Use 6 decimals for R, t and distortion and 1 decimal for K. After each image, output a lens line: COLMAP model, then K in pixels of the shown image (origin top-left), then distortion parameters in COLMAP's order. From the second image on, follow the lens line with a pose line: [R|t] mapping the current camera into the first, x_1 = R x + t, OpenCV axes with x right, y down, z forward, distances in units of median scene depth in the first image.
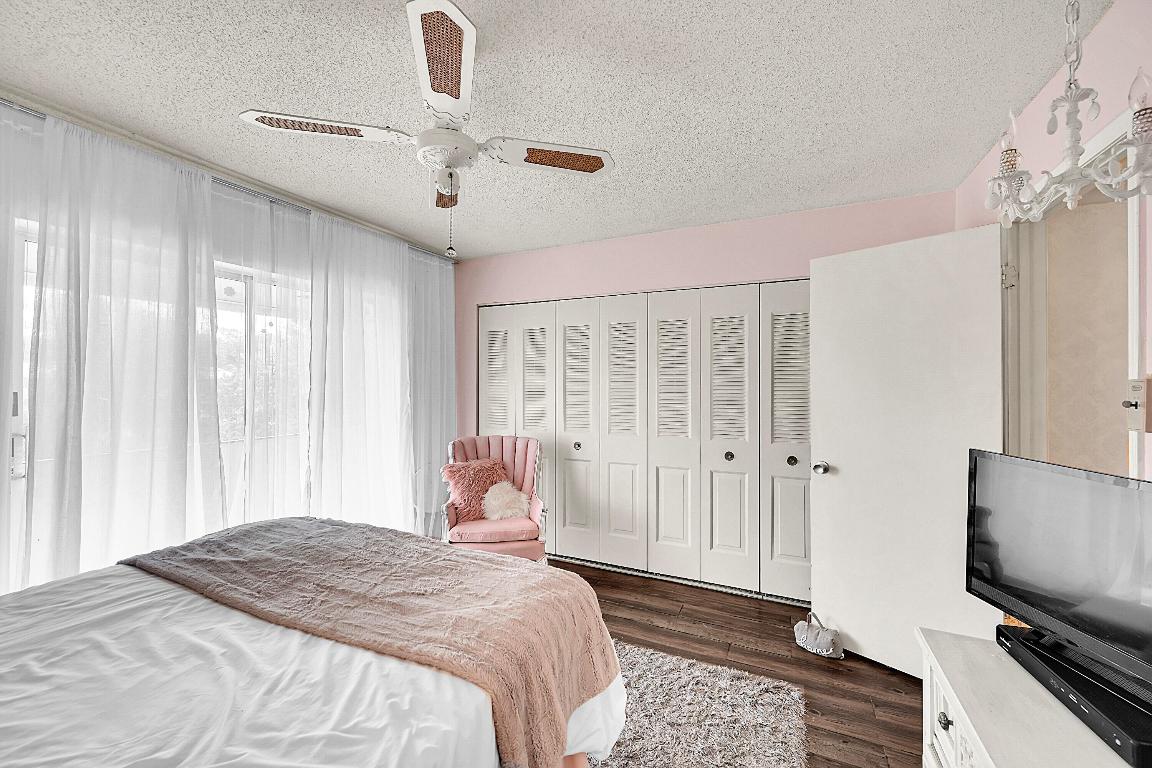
lens RADIAL K [[454.8, 0, 579.2], [0, 454.8, 382.6], [0, 0, 1]] dist [-0.000351, 0.000271]
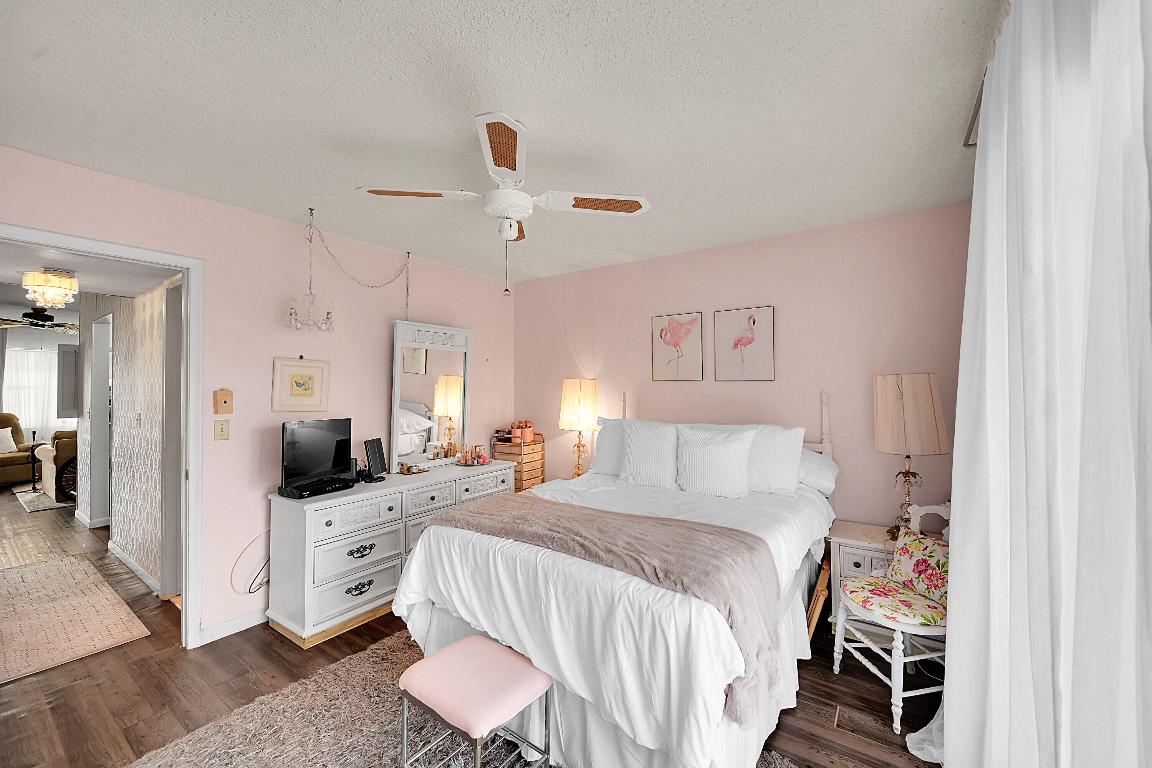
lens RADIAL K [[454.8, 0, 579.2], [0, 454.8, 382.6], [0, 0, 1]] dist [-0.000351, 0.000271]
pose [[-0.985376, 0.001525, 0.170386, -0.426178], [0.000115, 0.999966, -0.008285, -0.015314], [-0.170393, -0.008144, -0.985343, 1.351069]]
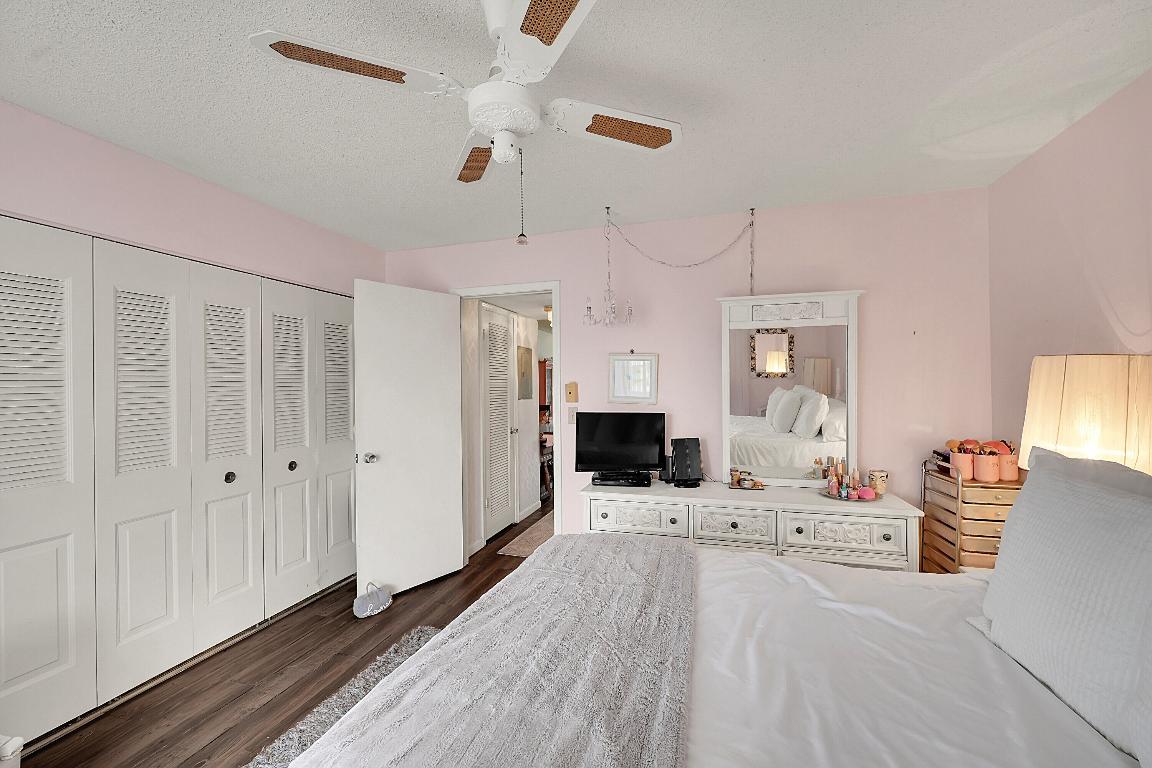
lens RADIAL K [[454.8, 0, 579.2], [0, 454.8, 382.6], [0, 0, 1]] dist [-0.000351, 0.000271]
pose [[-0.148114, 0.005578, 0.988955, -0.713744], [0.006924, 0.999965, -0.004603, -0.002132], [-0.988946, 0.006166, -0.148148, 0.619970]]
